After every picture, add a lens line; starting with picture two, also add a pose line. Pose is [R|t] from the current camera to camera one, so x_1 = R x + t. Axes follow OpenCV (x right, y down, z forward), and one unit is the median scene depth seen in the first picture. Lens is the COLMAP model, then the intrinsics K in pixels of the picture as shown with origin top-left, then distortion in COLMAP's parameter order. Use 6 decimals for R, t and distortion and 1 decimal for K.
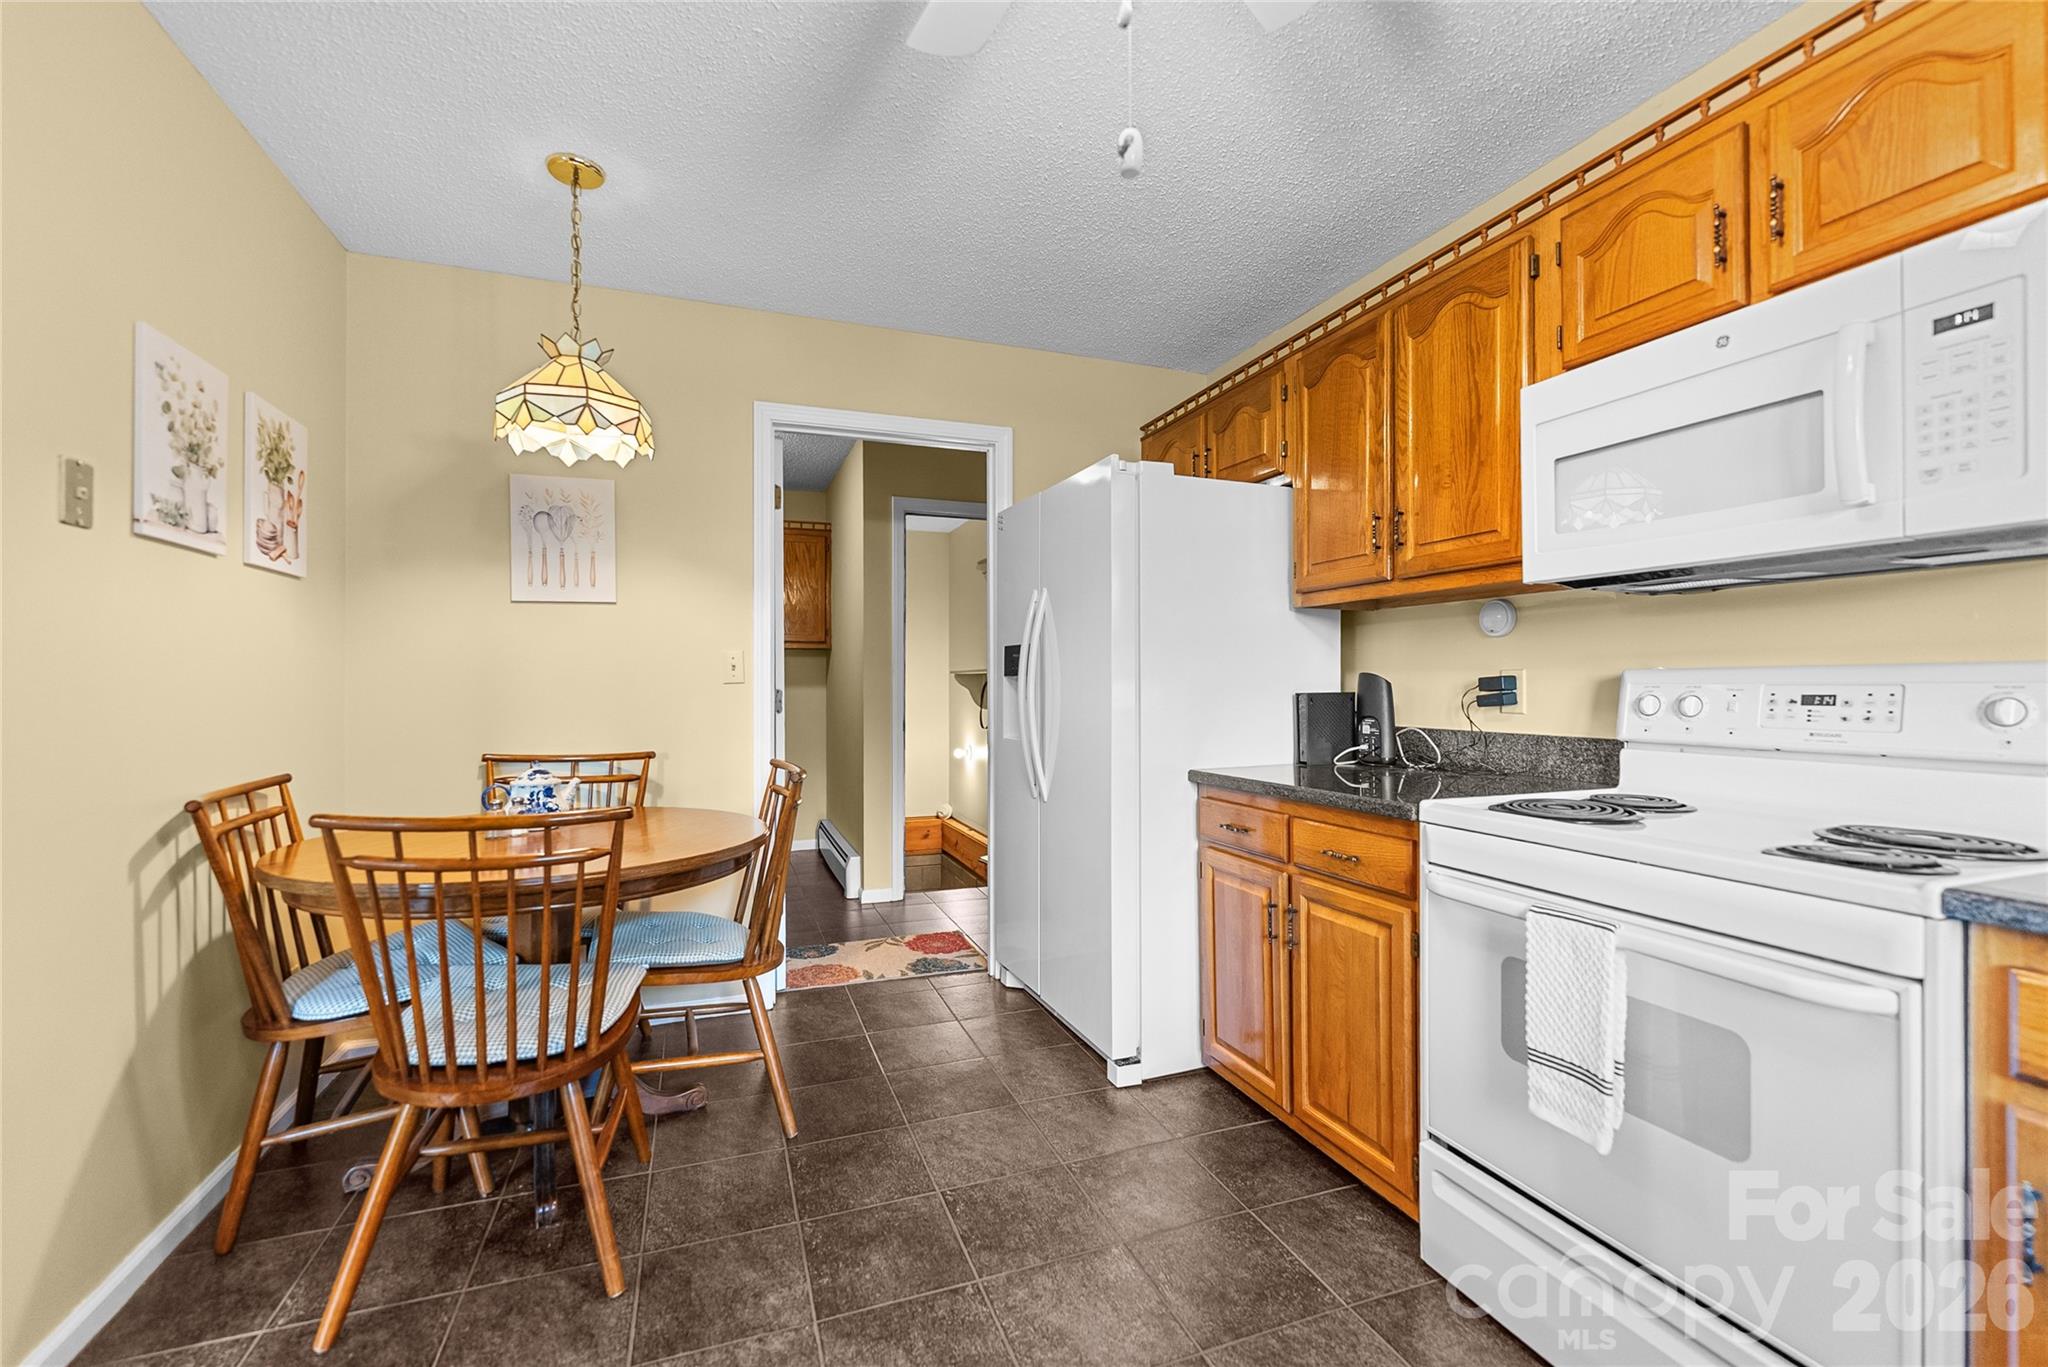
lens RADIAL K [[858.7, 0, 1024.0], [0, 858.7, 683.5], [0, 0, 1]] dist [0.000096, 0.000019]
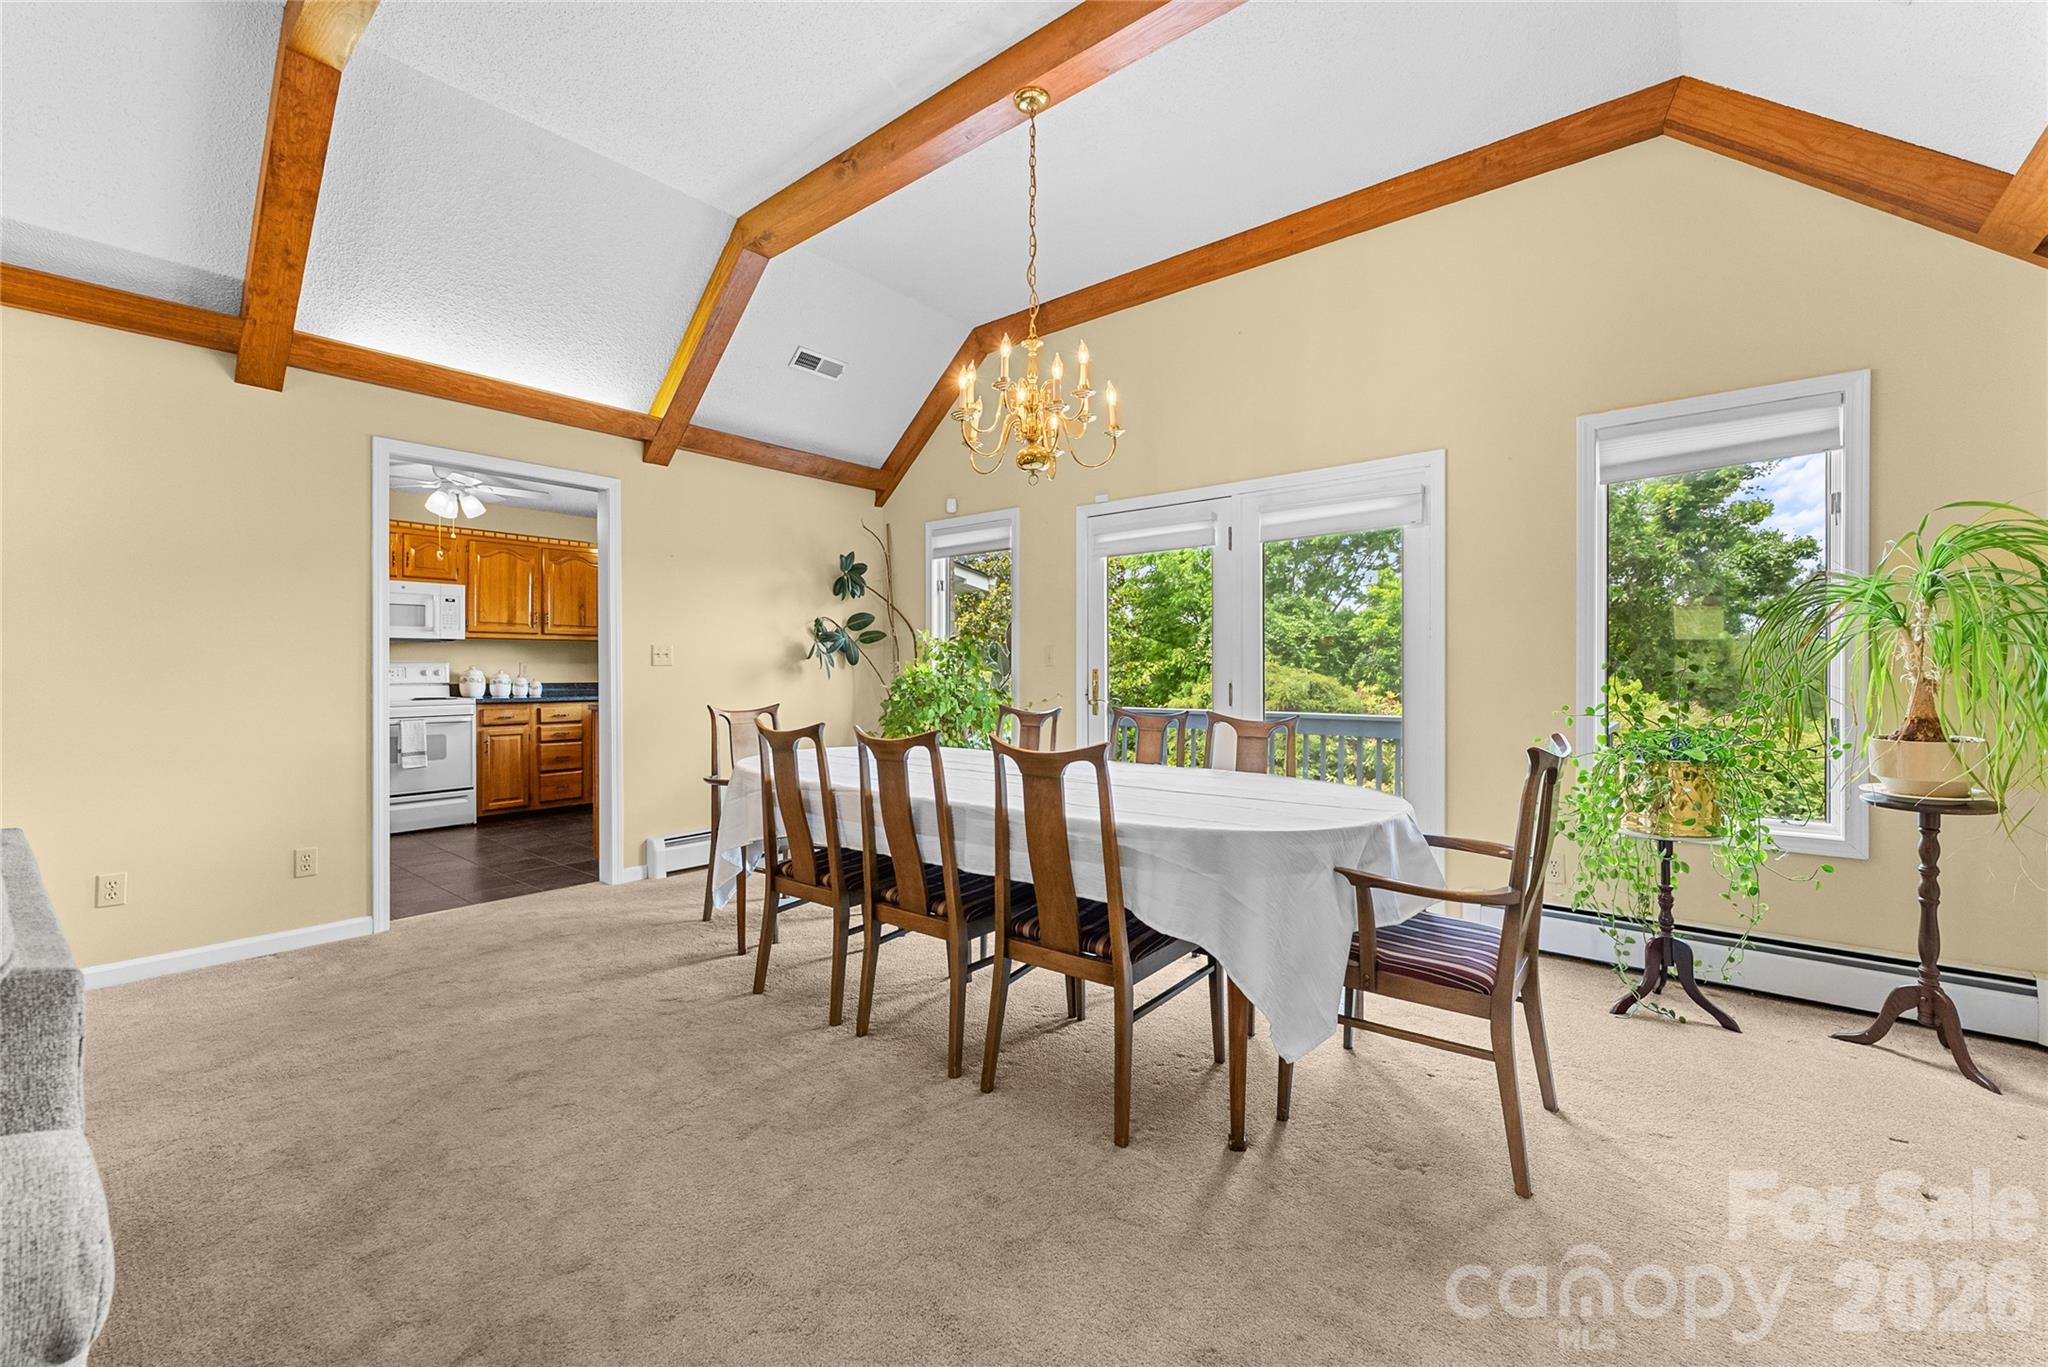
lens RADIAL K [[829.1, 0, 1021.4], [0, 829.1, 677.7], [0, 0, 1]] dist [-0.001156, -0.000279]
pose [[-0.501287, -0.006571, 0.865256, -3.138351], [0.001414, 0.999964, 0.008413, 0.017883], [-0.865280, 0.005441, -0.501259, 0.293887]]
